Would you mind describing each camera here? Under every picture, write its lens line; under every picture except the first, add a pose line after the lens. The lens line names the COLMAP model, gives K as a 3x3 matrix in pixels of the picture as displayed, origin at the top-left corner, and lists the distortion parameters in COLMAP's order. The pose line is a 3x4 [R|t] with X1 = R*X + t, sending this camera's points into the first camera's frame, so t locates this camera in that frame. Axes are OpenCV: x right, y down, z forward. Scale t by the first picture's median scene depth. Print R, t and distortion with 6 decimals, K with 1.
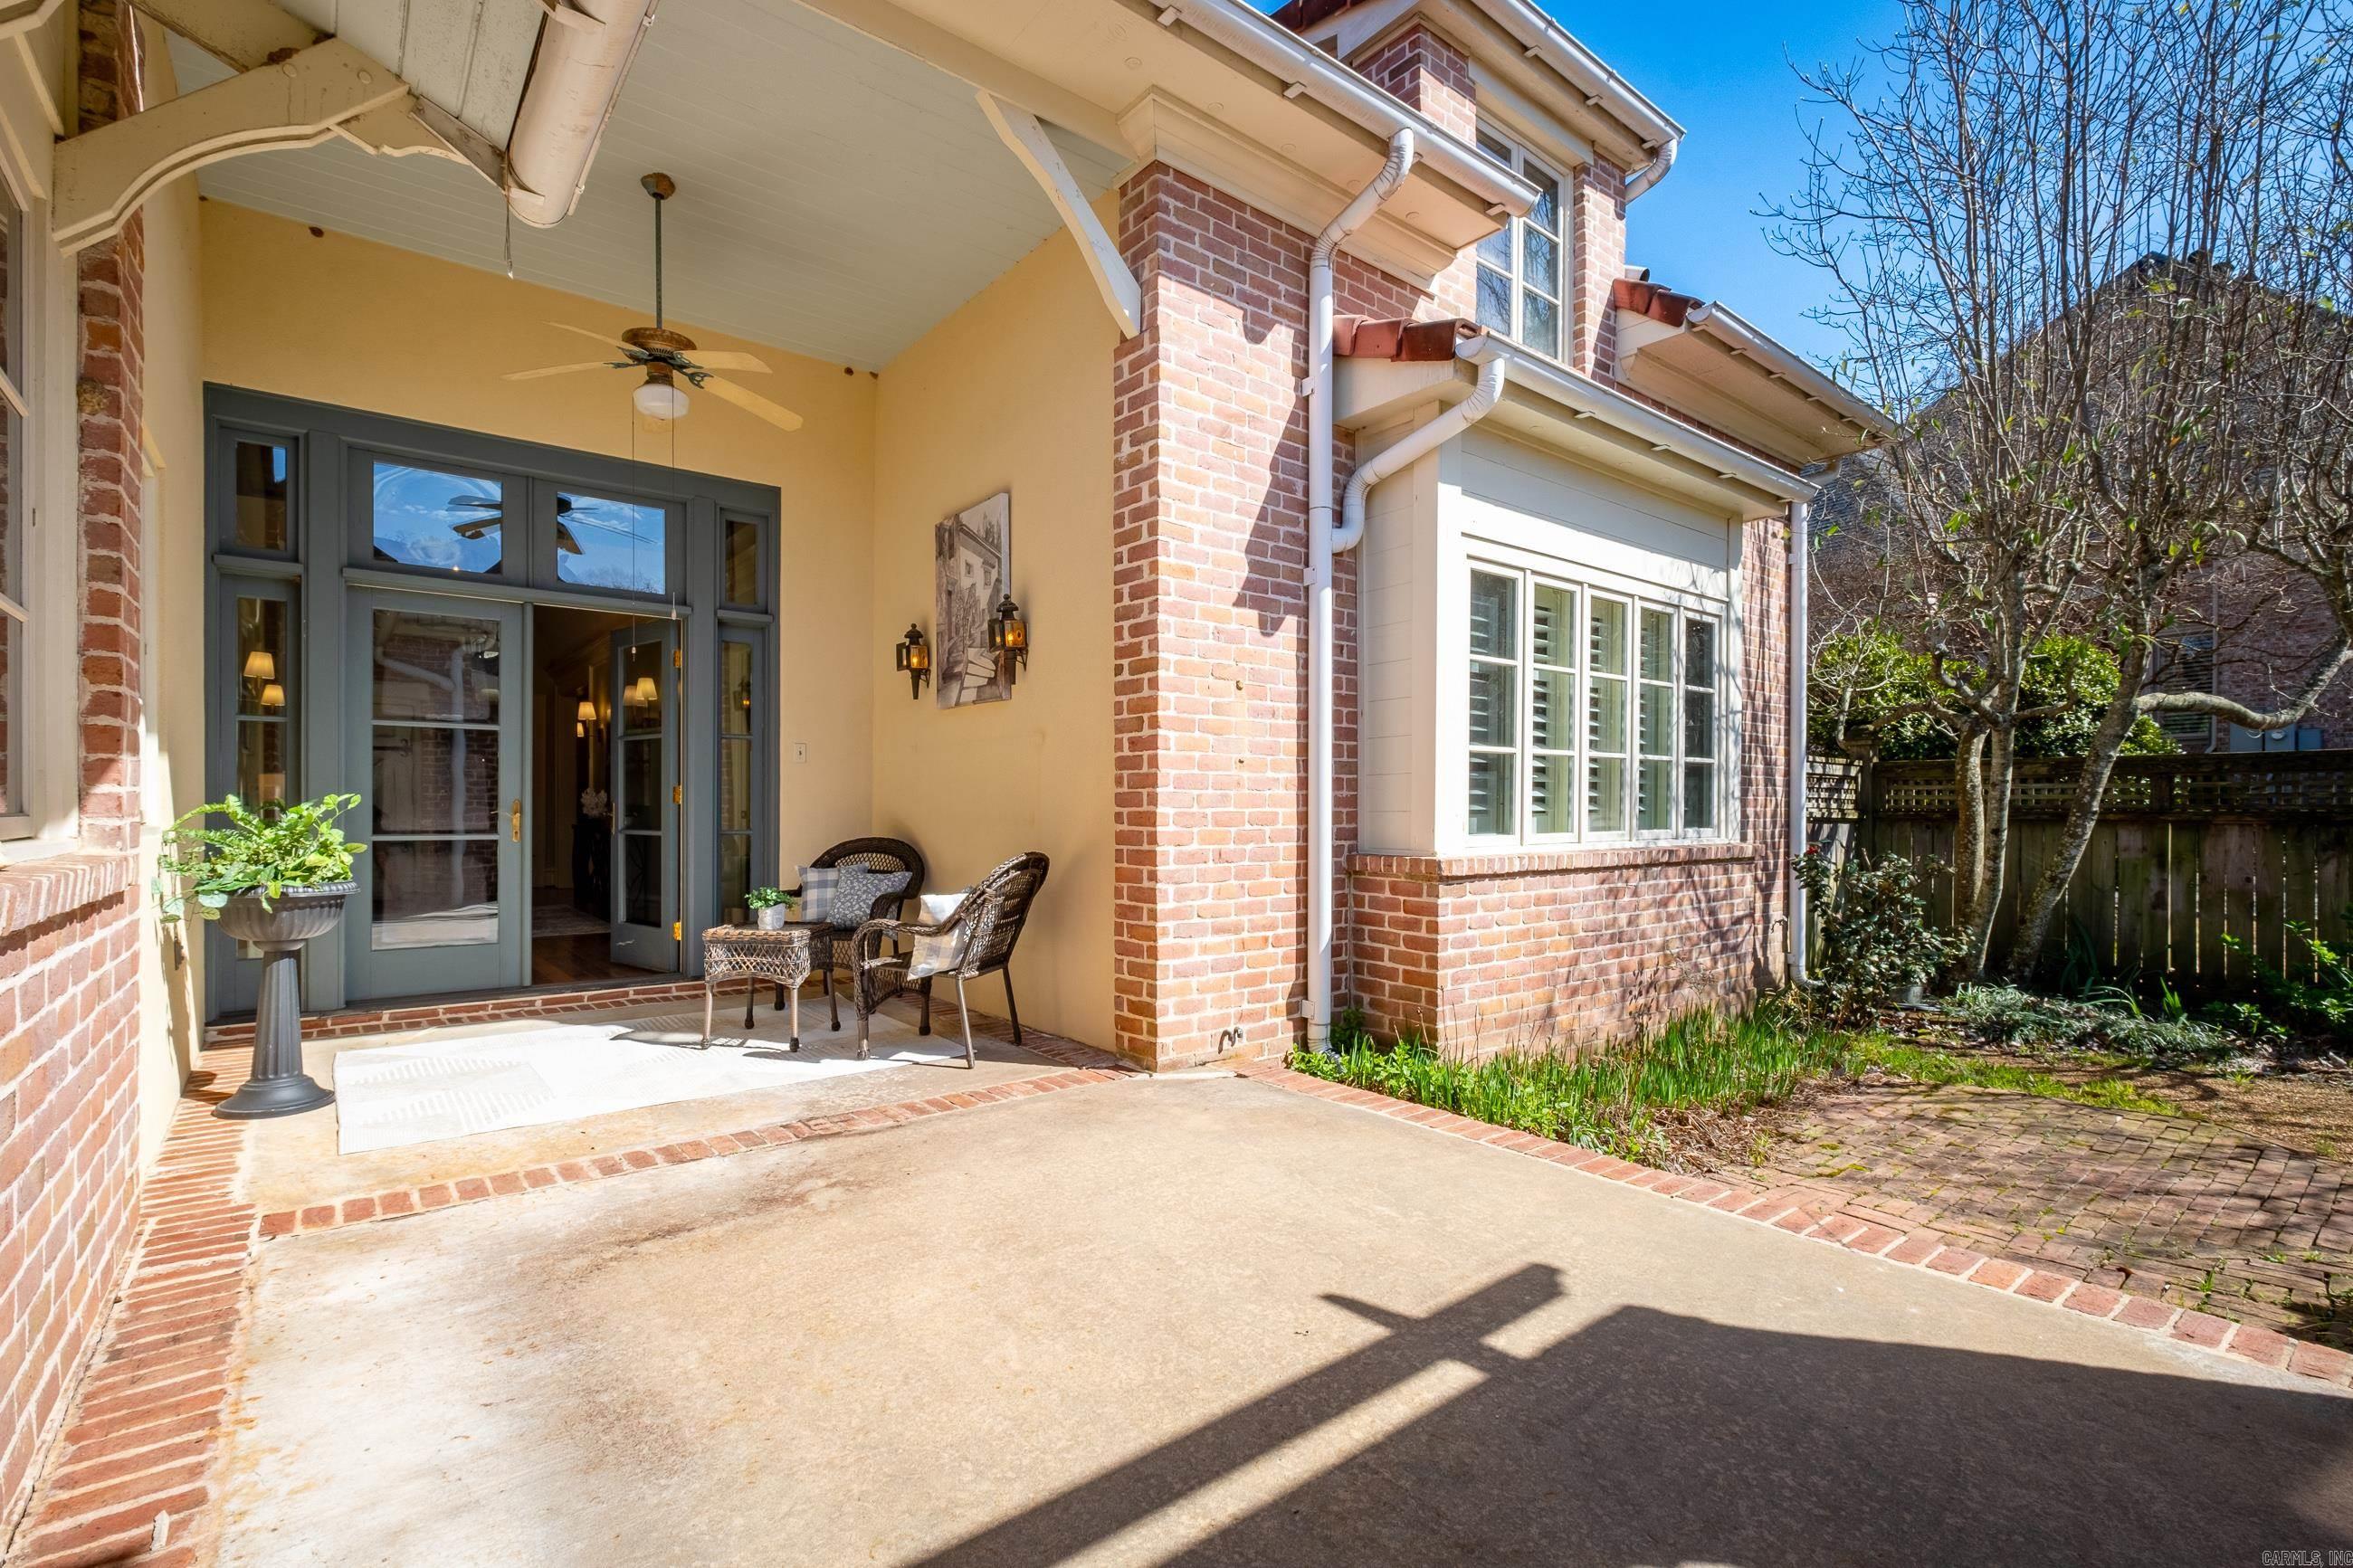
lens RADIAL K [[1050.7, 0, 1166.3], [0, 1050.7, 814.2], [0, 0, 1]] dist [-0.005334, -0.001733]
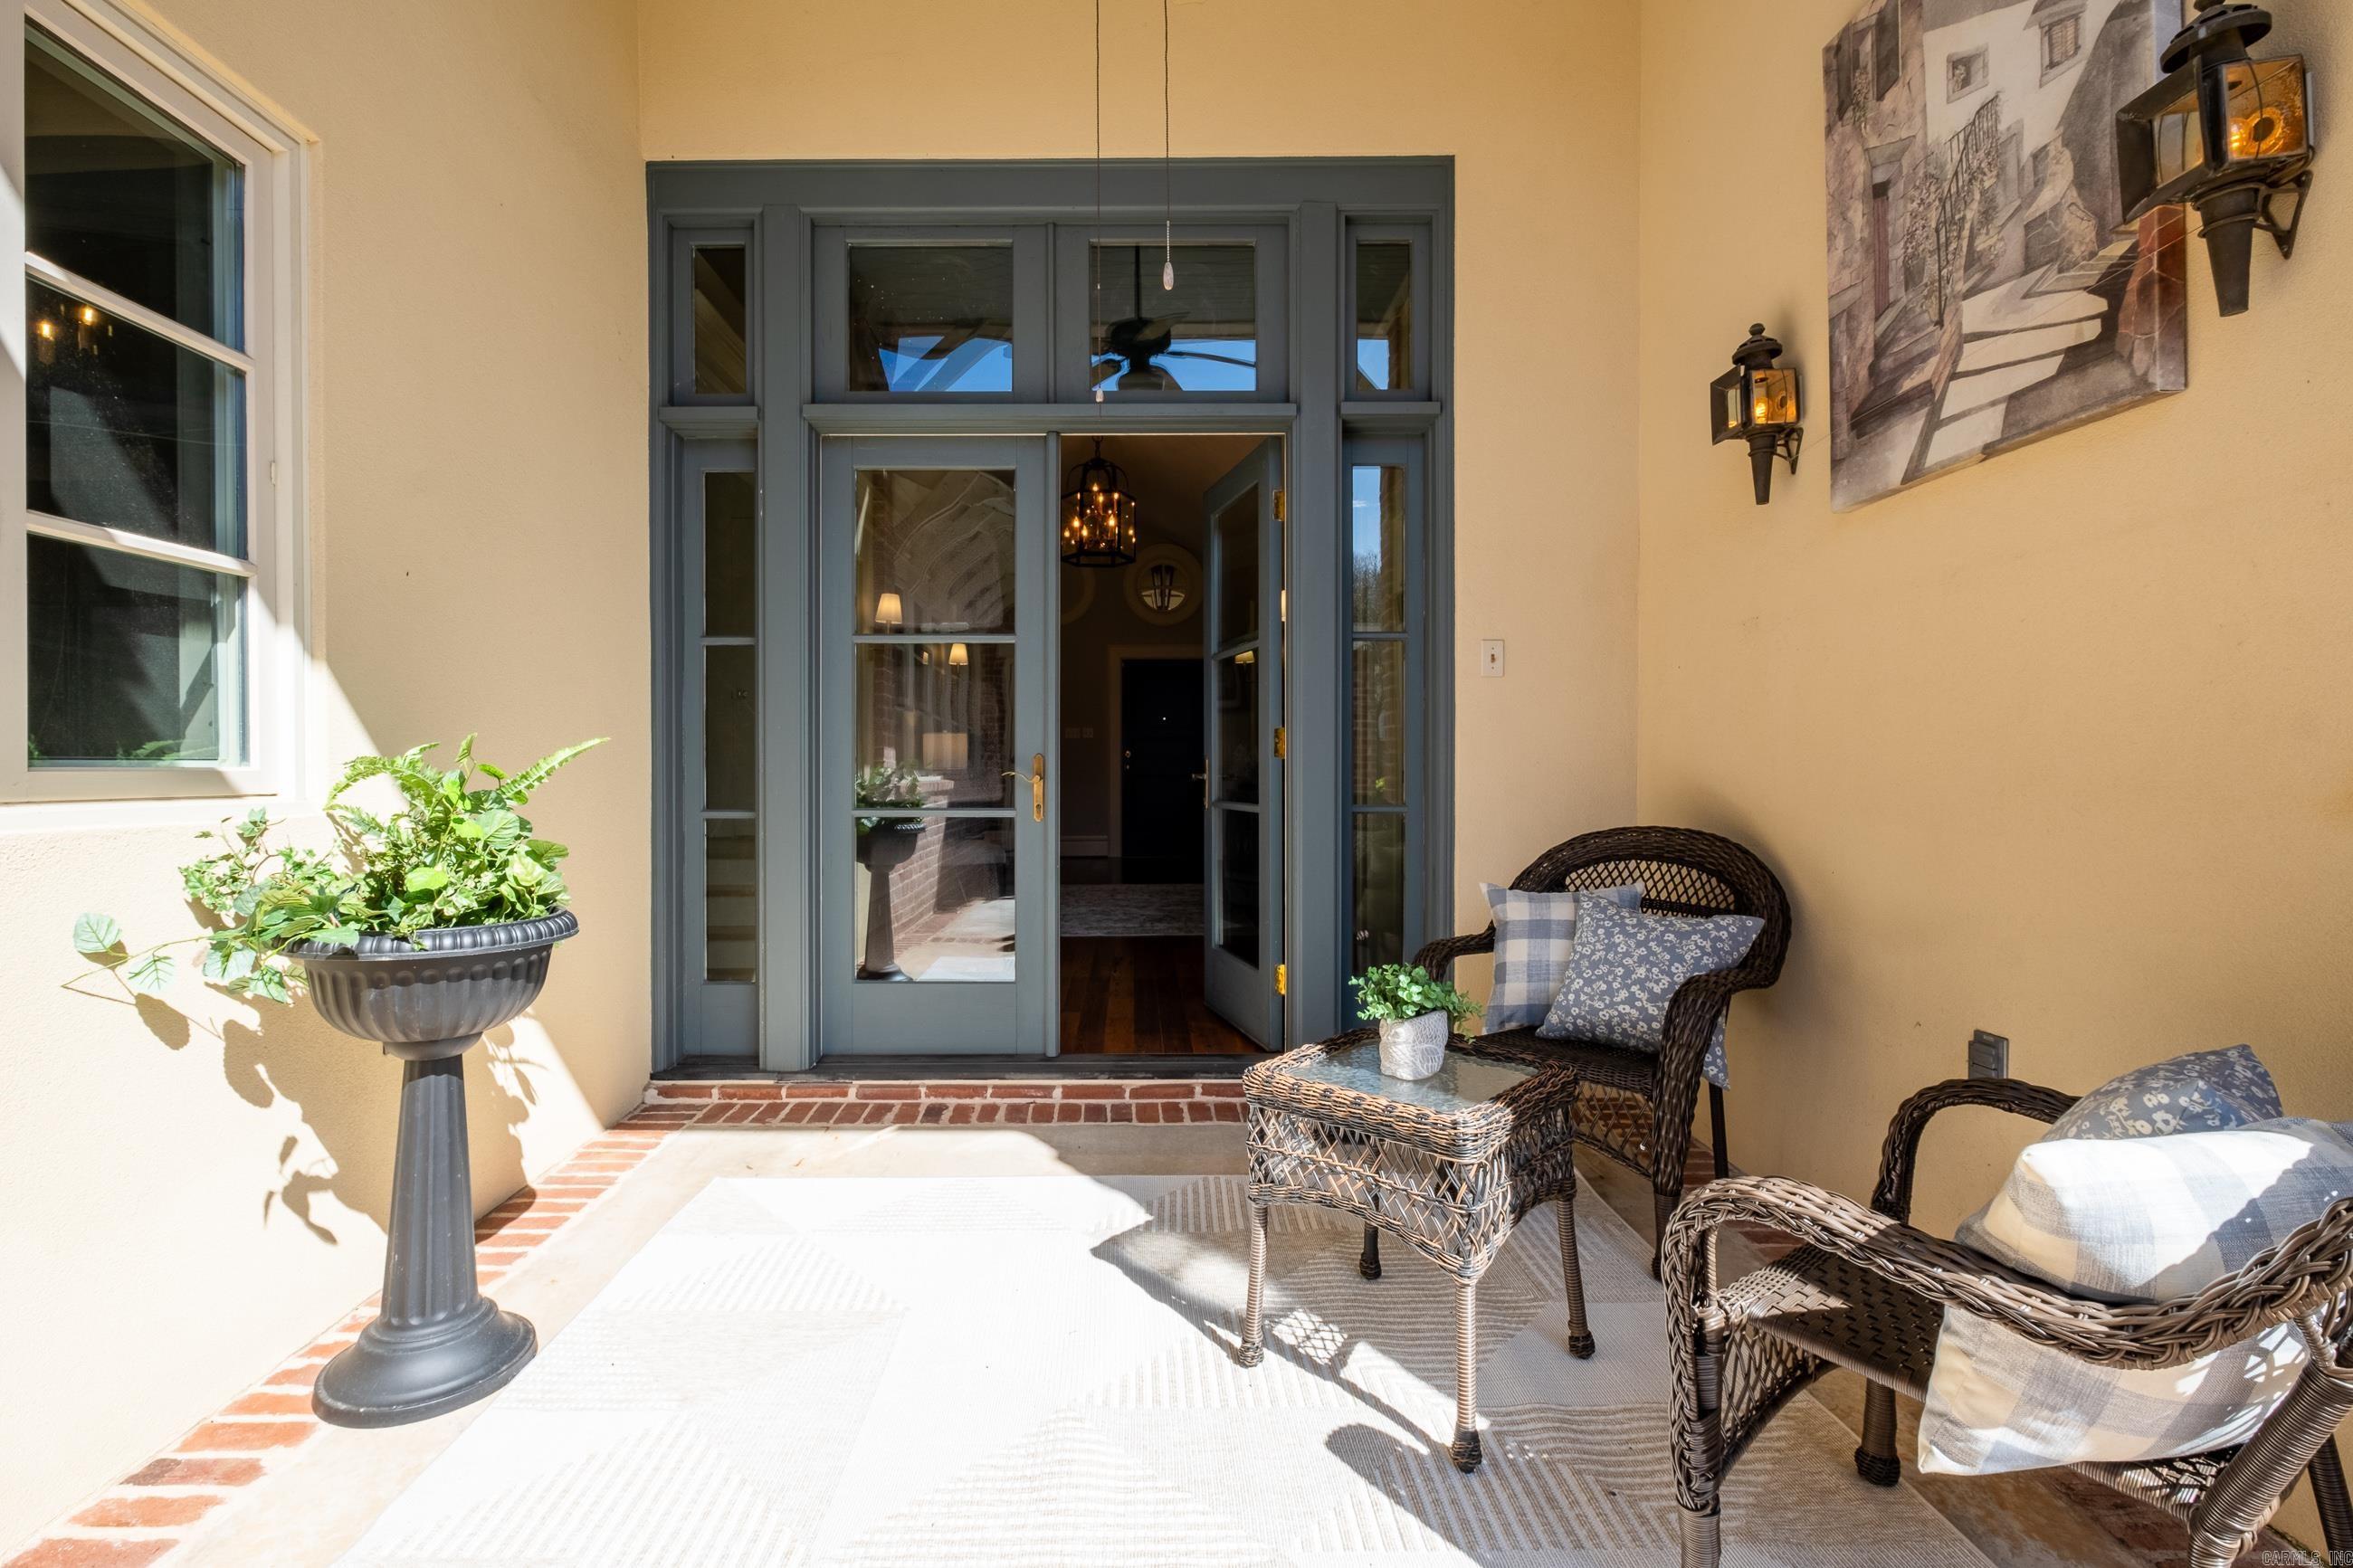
lens RADIAL K [[1050.7, 0, 1166.9], [0, 1050.7, 775.6], [0, 0, 1]] dist [-0.005334, -0.001733]
pose [[0.800889, -0.000807, -0.598812, -0.185596], [-0.000963, 0.999996, -0.002636, 0.000984], [0.598812, 0.002688, 0.800885, 0.542877]]
